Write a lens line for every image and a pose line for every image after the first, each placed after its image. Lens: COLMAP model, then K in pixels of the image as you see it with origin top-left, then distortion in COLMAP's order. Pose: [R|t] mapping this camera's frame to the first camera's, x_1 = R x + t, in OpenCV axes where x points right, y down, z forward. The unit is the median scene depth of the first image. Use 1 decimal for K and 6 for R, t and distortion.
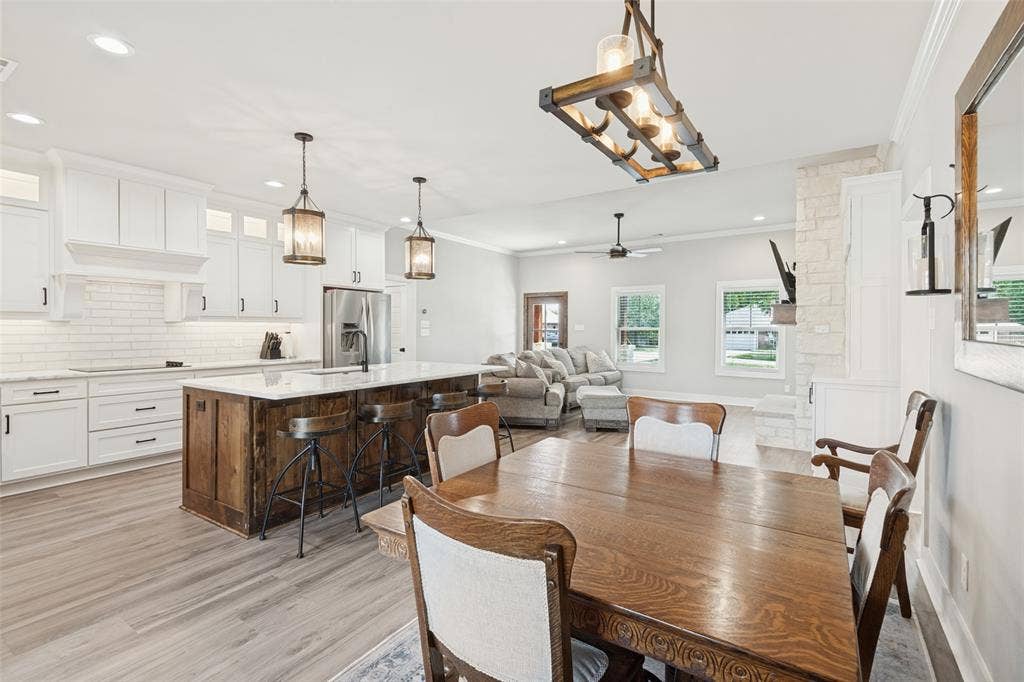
lens RADIAL K [[475.3, 0, 512.1], [0, 475.3, 332.7], [0, 0, 1]] dist [0.002827, -0.000127]
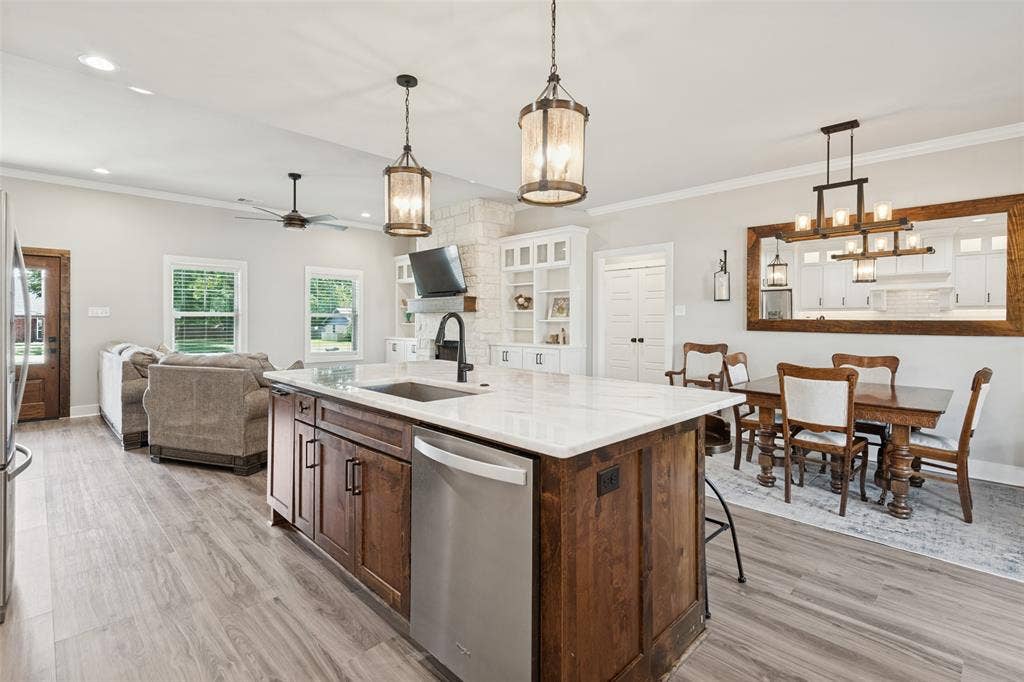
lens RADIAL K [[475.3, 0, 512.1], [0, 475.3, 332.7], [0, 0, 1]] dist [0.002827, -0.000127]
pose [[0.202772, -0.025722, 0.978888, -0.830321], [0.001803, 0.999663, 0.025894, 0.003922], [-0.979224, -0.003486, 0.202750, 0.757876]]
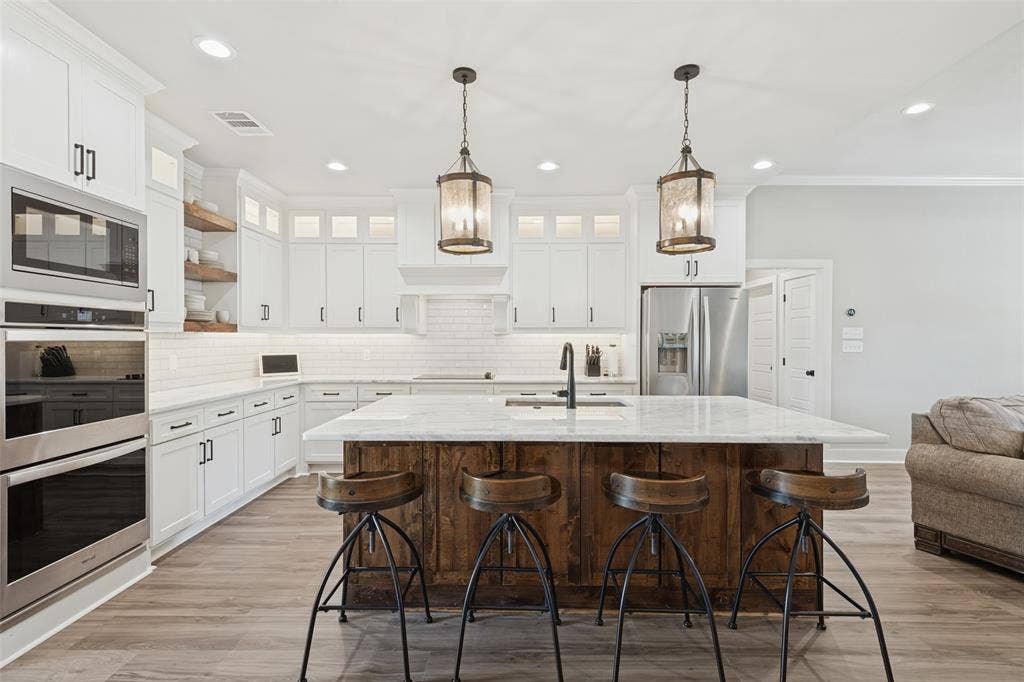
lens RADIAL K [[464.7, 0, 506.1], [0, 464.7, 342.1], [0, 0, 1]] dist [-0.001005, -0.000585]
pose [[0.529686, 0.005756, -0.848174, 0.156687], [-0.007408, 0.999970, 0.002159, -0.008522], [0.848161, 0.005140, 0.529713, 0.554071]]
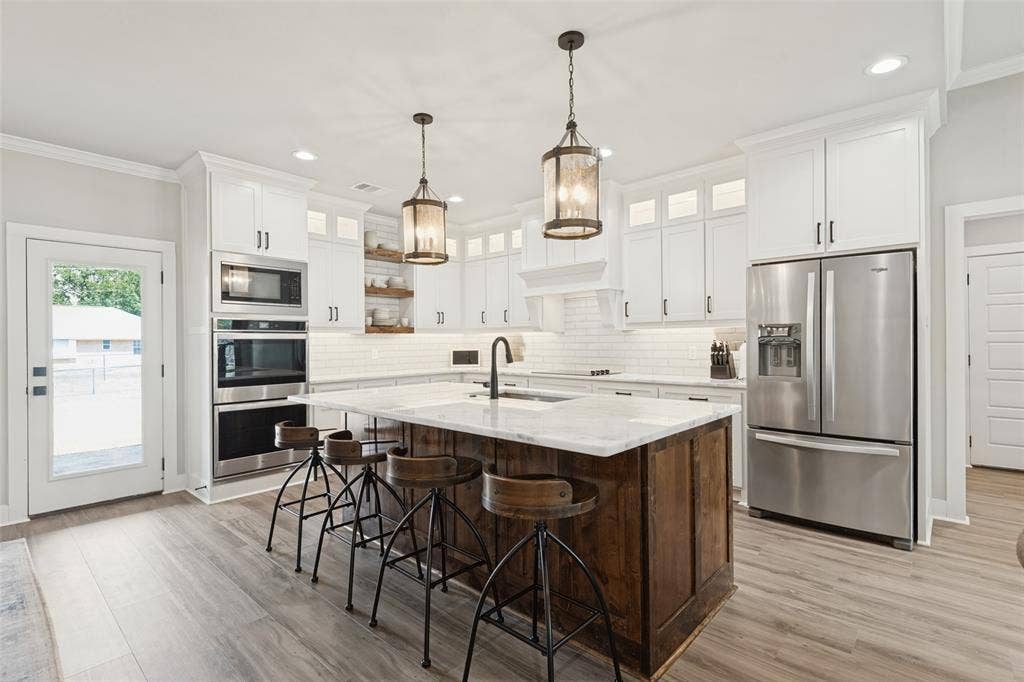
lens RADIAL K [[474.2, 0, 512.0], [0, 474.2, 341.0], [0, 0, 1]] dist [0.003463, -0.000204]
pose [[-0.154063, 0.000572, -0.988061, 0.326964], [0.000956, 0.999999, 0.000430, -0.001568], [0.988061, -0.000878, -0.154064, 1.050675]]
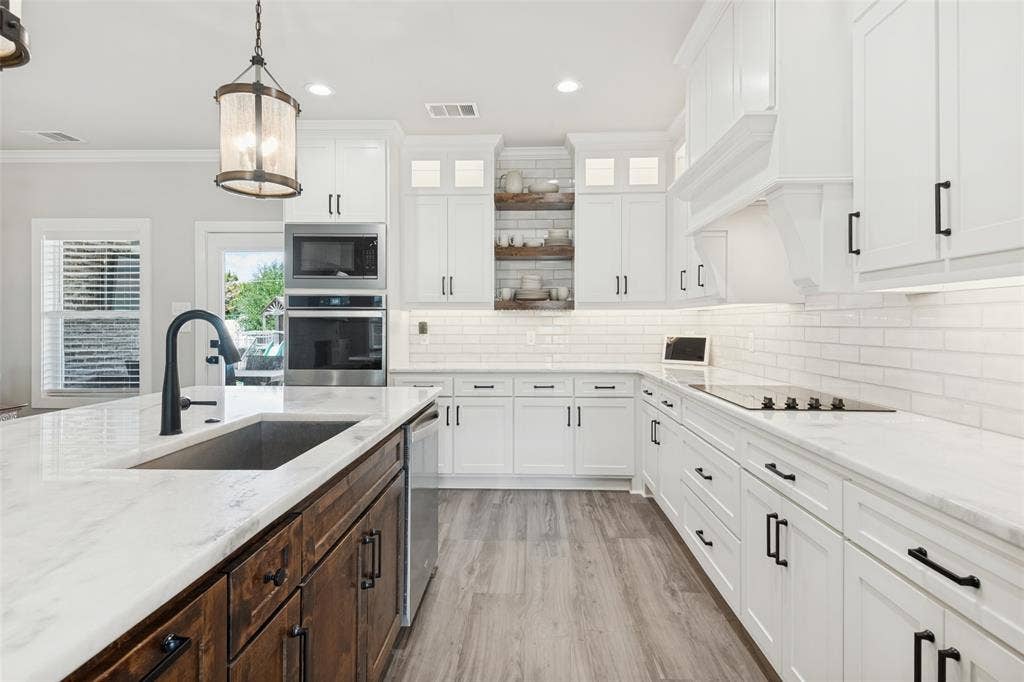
lens RADIAL K [[513.6, 0, 511.0], [0, 513.6, 321.3], [0, 0, 1]] dist [0.005139, 0.000178]
pose [[-0.850564, -0.003738, -0.525859, -0.303729], [-0.005691, 0.999982, 0.002096, -0.001760], [0.525842, 0.004775, -0.850569, 1.335146]]
